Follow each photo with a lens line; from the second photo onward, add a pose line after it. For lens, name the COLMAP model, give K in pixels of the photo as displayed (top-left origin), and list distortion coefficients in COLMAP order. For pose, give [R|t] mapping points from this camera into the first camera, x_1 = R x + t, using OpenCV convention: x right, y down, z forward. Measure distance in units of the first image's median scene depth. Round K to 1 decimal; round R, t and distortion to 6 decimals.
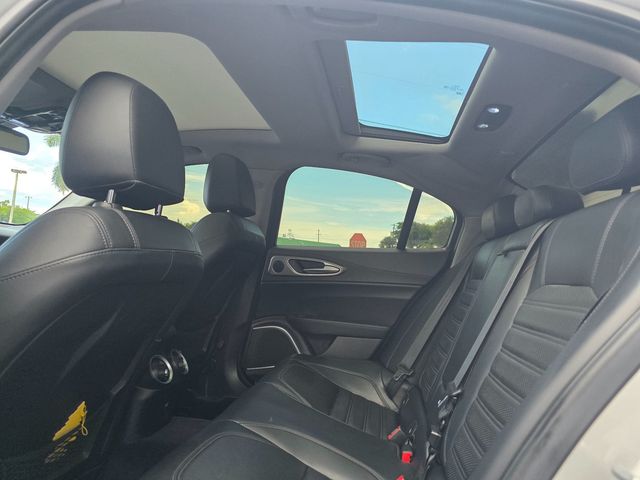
lens RADIAL K [[431.0, 0, 326.2], [0, 431.0, 237.7], [0, 0, 1]] dist [0.006030, -0.003562]
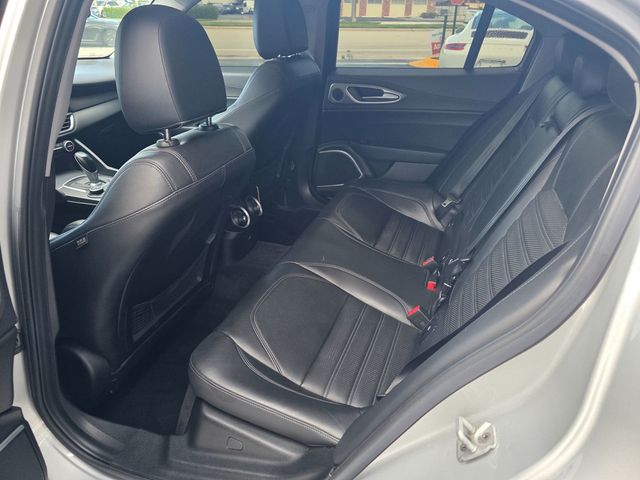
lens RADIAL K [[437.5, 0, 320.0], [0, 437.5, 240.0], [0, 0, 1]] dist [0.001311, -0.001973]
pose [[0.971390, 0.045261, -0.233138, 0.114438], [0.093890, 0.828509, 0.552048, -0.246047], [0.218143, -0.558143, 0.800556, -0.023566]]
